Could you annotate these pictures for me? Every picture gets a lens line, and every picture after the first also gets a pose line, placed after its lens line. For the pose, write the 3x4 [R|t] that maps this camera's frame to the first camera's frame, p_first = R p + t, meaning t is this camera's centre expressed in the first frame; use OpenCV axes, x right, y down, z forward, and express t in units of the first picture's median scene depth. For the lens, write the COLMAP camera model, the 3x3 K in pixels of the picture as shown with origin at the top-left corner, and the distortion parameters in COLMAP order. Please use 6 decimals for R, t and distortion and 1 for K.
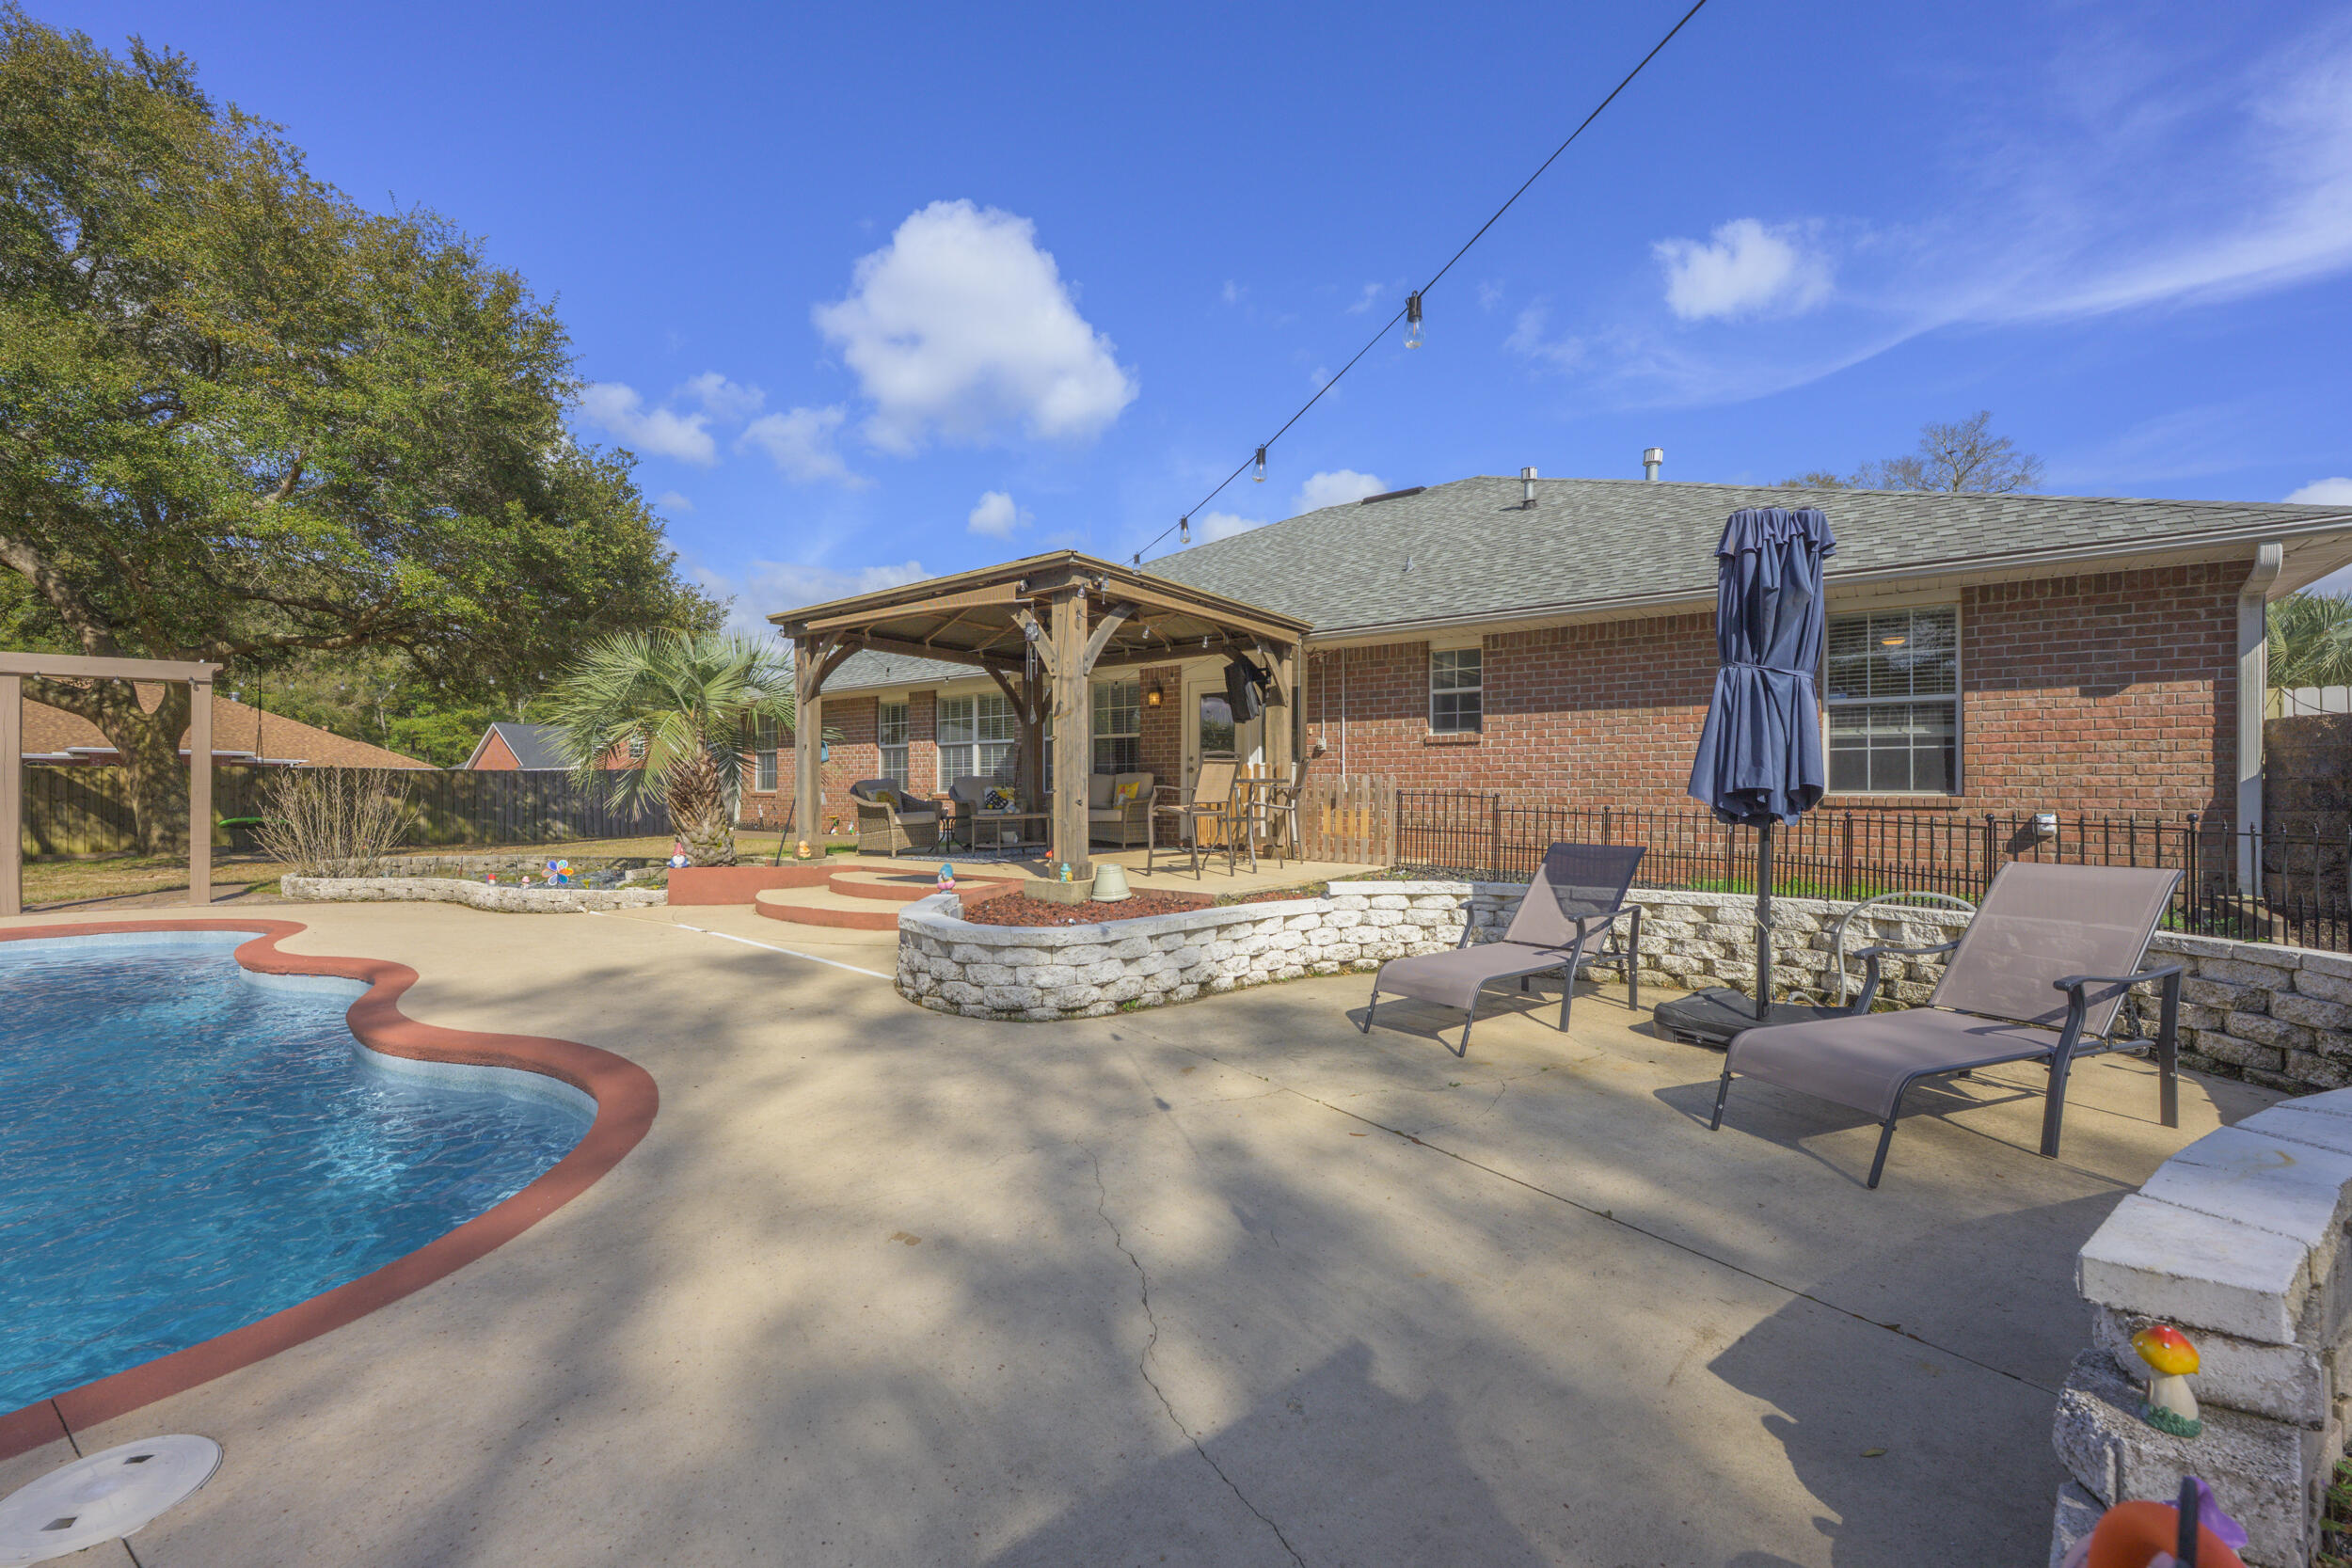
lens RADIAL K [[916.8, 0, 1191.2], [0, 916.8, 790.4], [0, 0, 1]] dist [-0.001718, -0.000151]
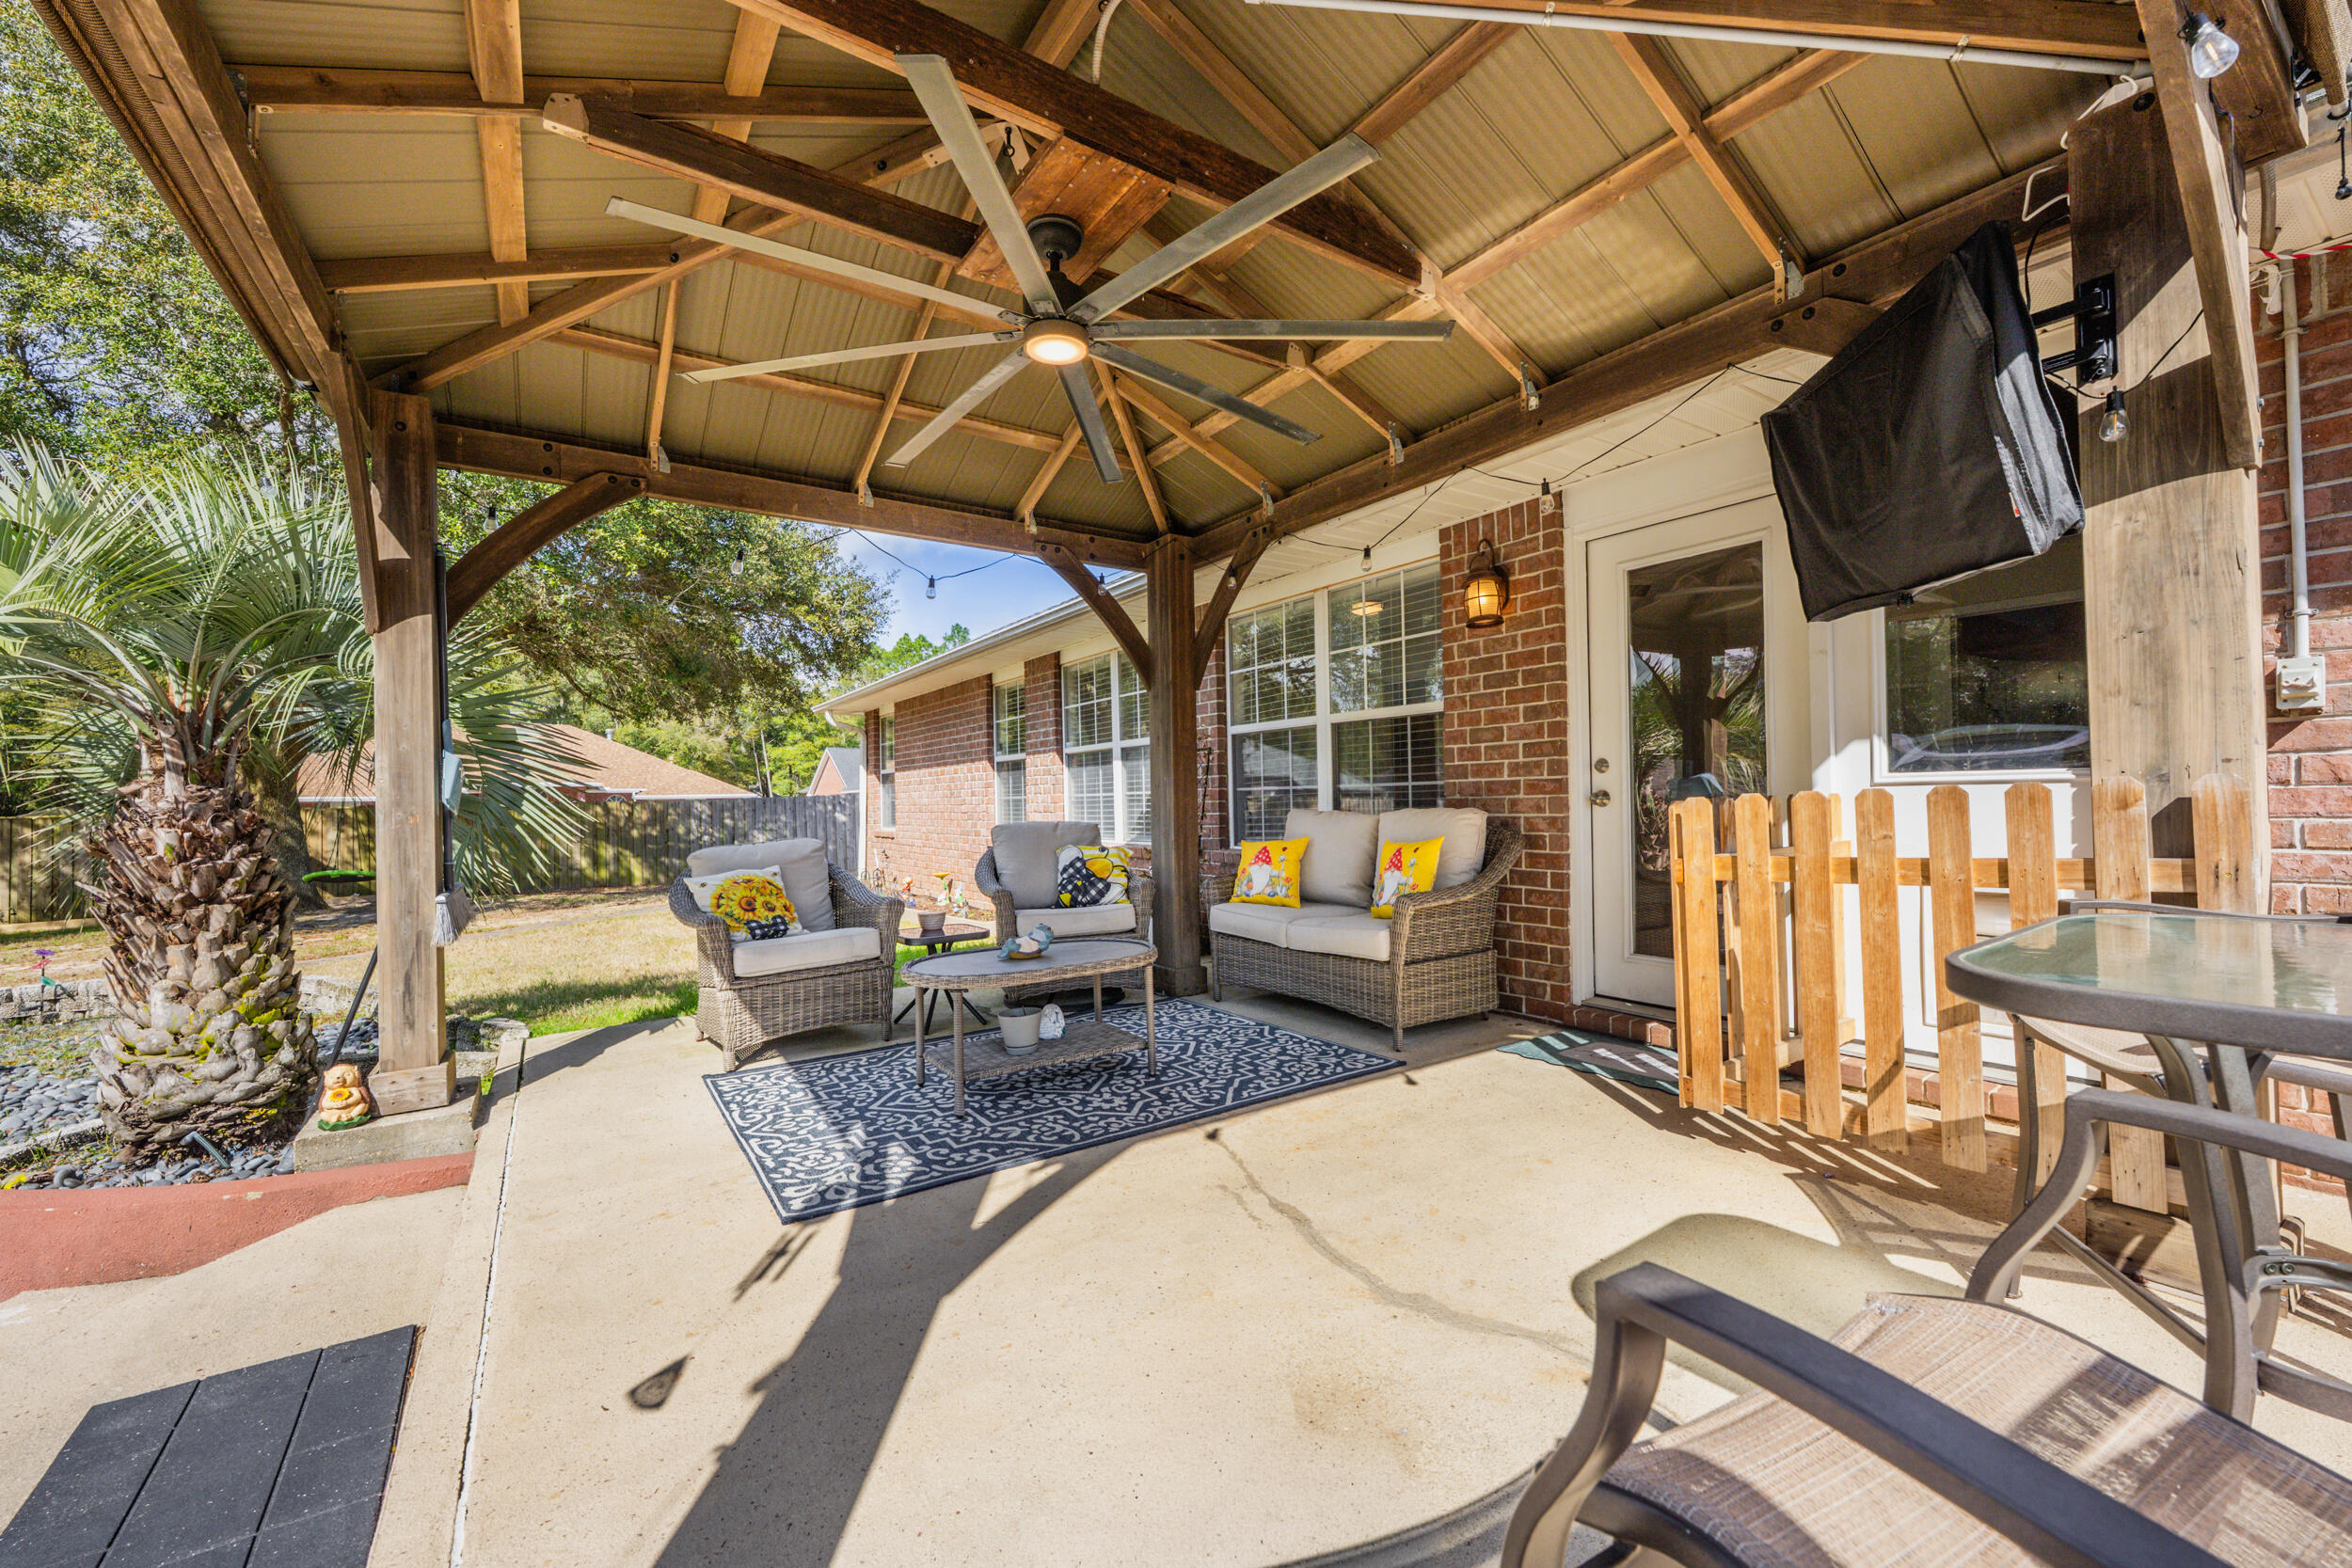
lens RADIAL K [[916.8, 0, 1191.2], [0, 916.8, 790.4], [0, 0, 1]] dist [-0.001718, -0.000151]
pose [[0.938733, -0.019165, -0.344111, -0.031286], [0.016154, 0.999802, -0.011615, -0.030550], [0.344265, 0.005345, 0.938857, 0.772162]]
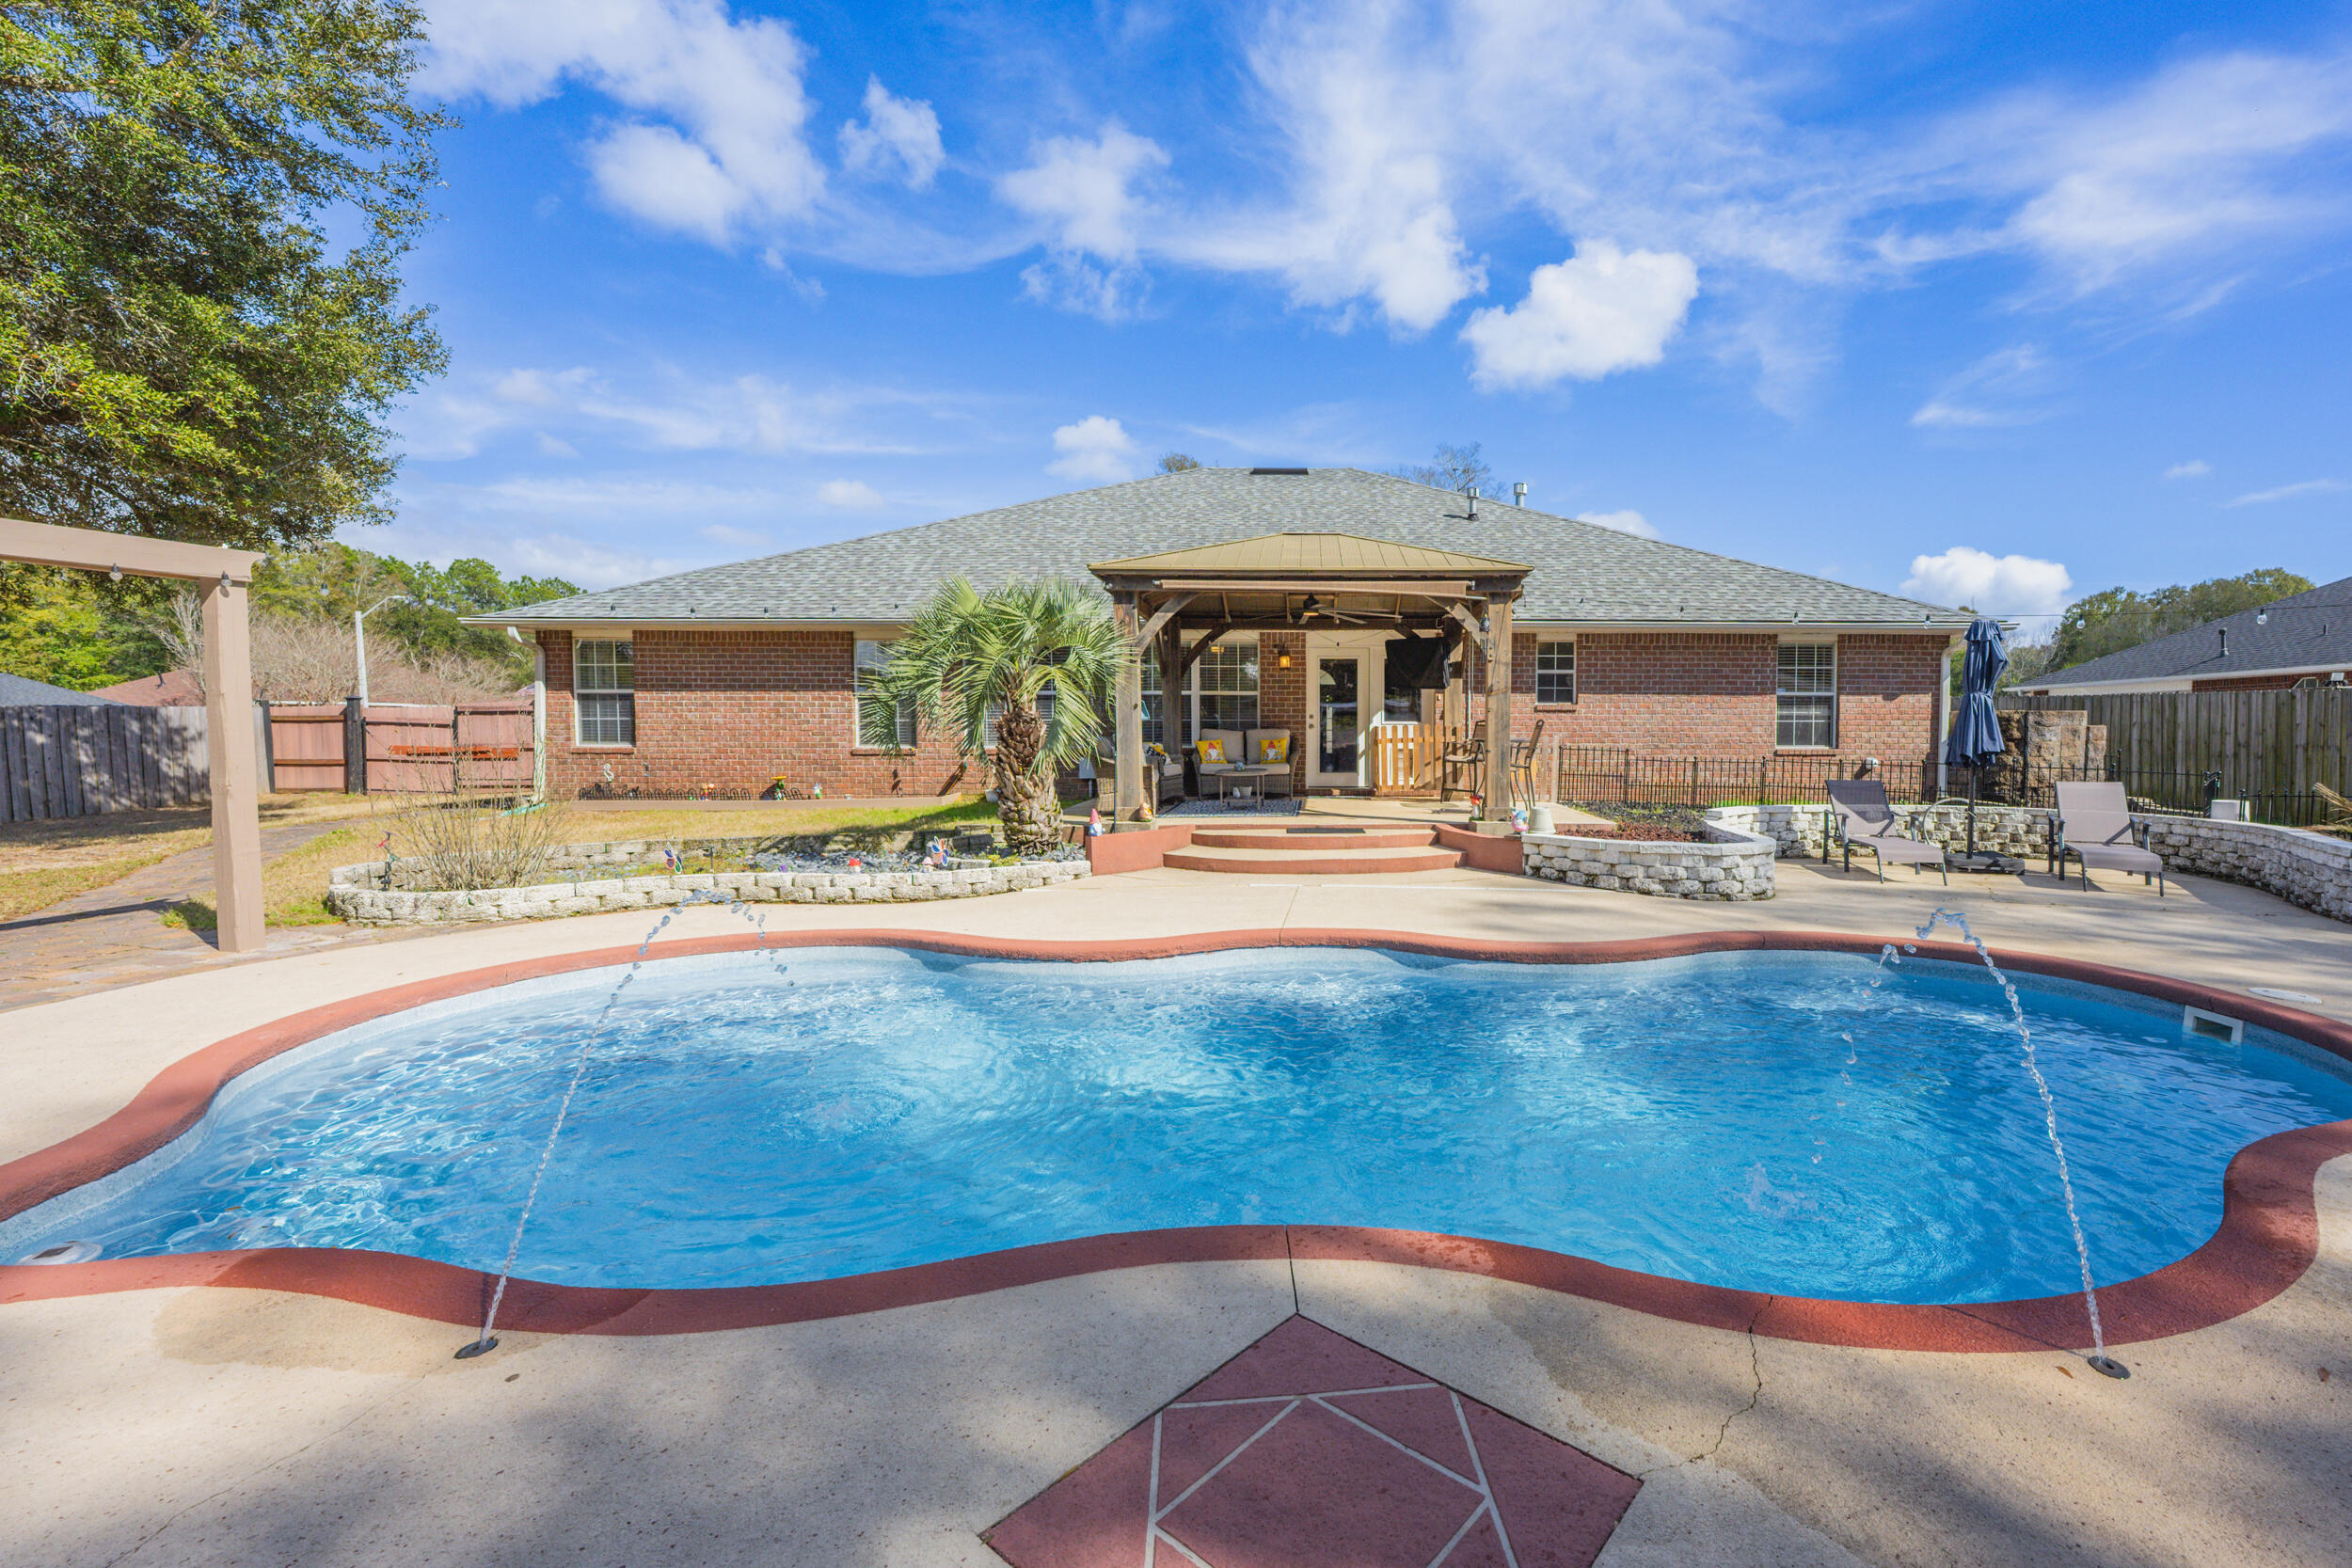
lens RADIAL K [[1080.0, 0, 1180.7], [0, 1080.0, 772.4], [0, 0, 1]] dist [-0.000923, -0.000069]
pose [[0.793773, -0.024114, 0.607736, -1.114374], [-0.001330, 0.999143, 0.041381, -0.025783], [-0.608213, -0.033656, 0.793060, 0.064951]]
